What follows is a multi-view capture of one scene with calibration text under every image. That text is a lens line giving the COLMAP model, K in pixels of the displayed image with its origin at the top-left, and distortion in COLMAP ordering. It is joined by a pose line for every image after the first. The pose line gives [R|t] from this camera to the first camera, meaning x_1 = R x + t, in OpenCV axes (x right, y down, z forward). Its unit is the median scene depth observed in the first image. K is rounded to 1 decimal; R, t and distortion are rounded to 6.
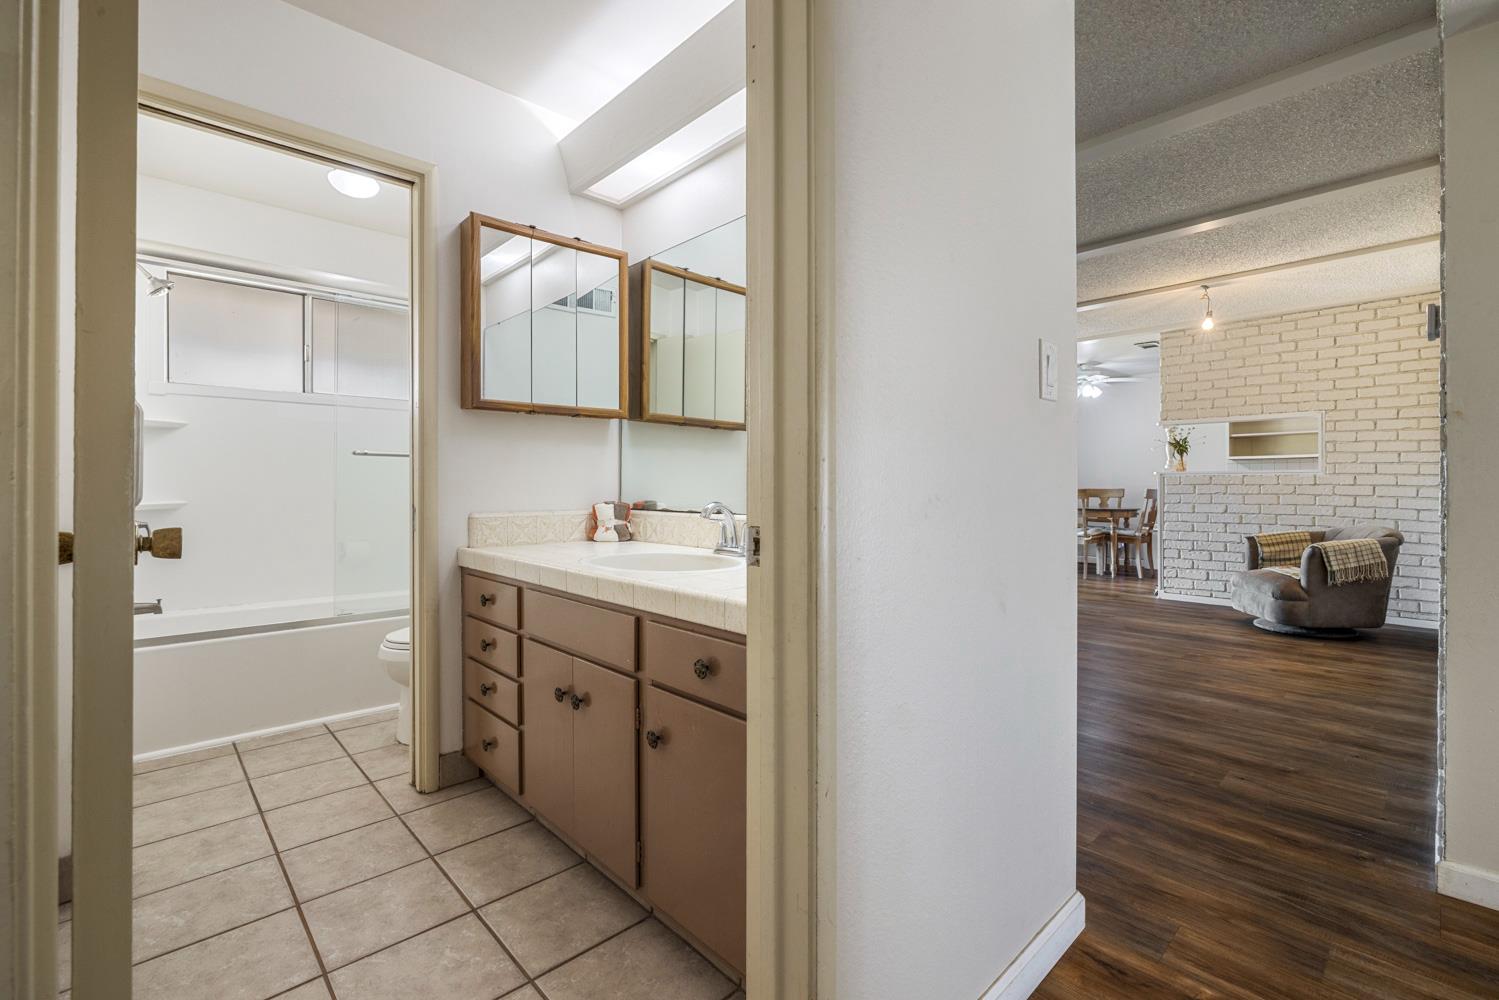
lens RADIAL K [[668.0, 0, 742.7], [0, 668.0, 497.7], [0, 0, 1]] dist [-0.005322, 0.000798]
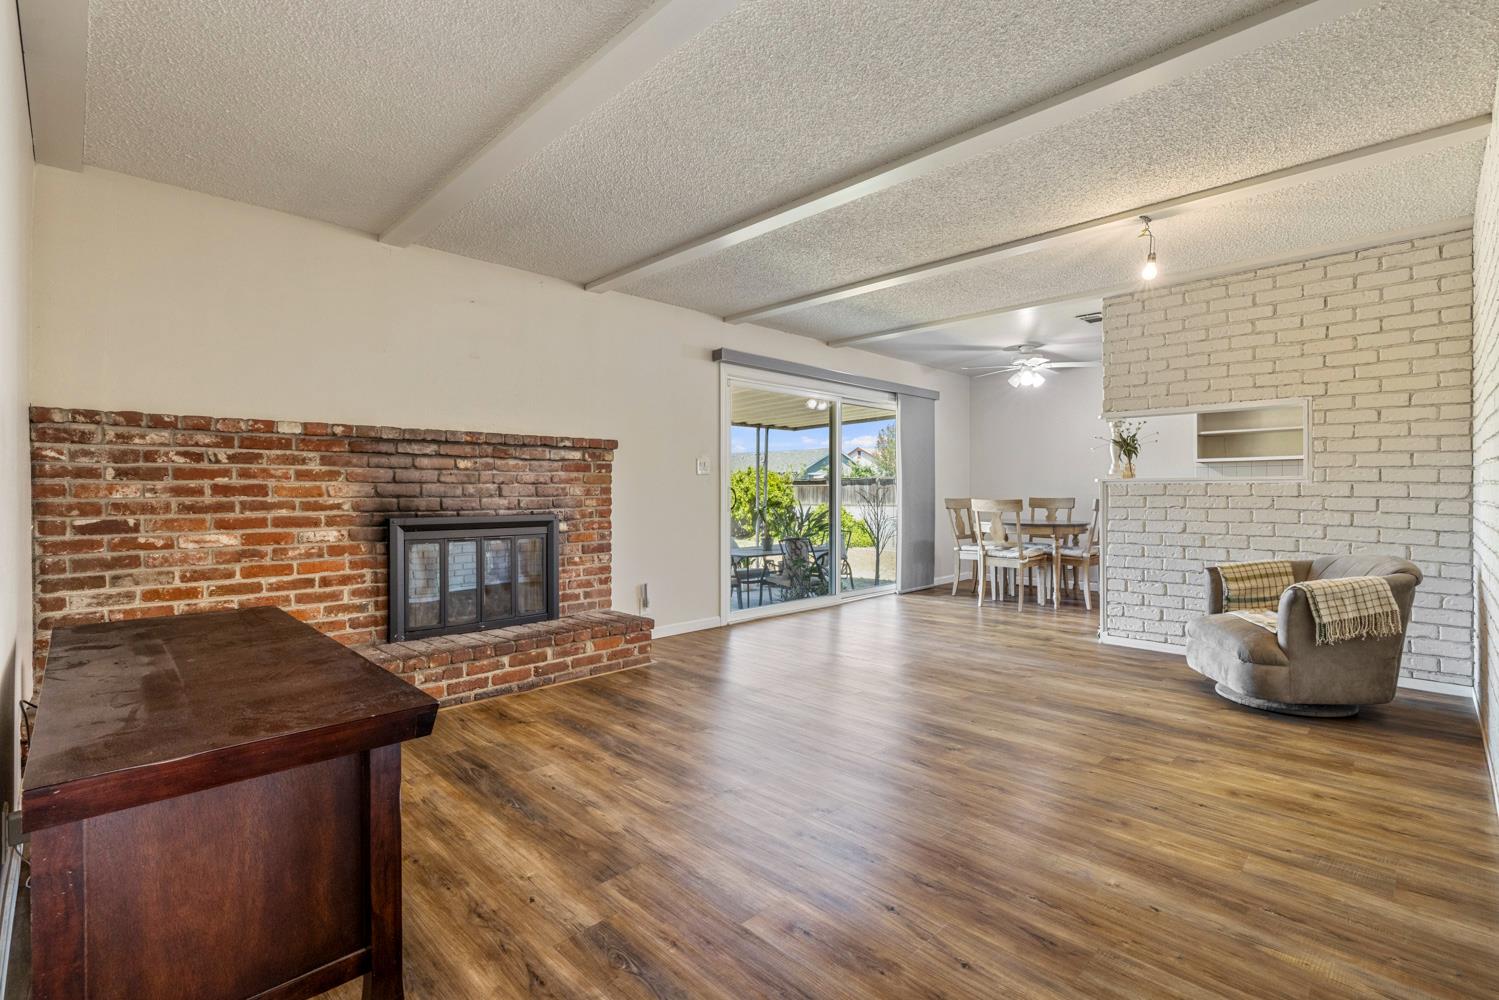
lens RADIAL K [[668.0, 0, 757.8], [0, 668.0, 504.8], [0, 0, 1]] dist [-0.005322, 0.000798]
pose [[0.999699, -0.003839, 0.024245, 0.247059], [0.003708, 0.999978, 0.005432, -0.016987], [-0.024265, -0.005340, 0.999691, 0.281848]]
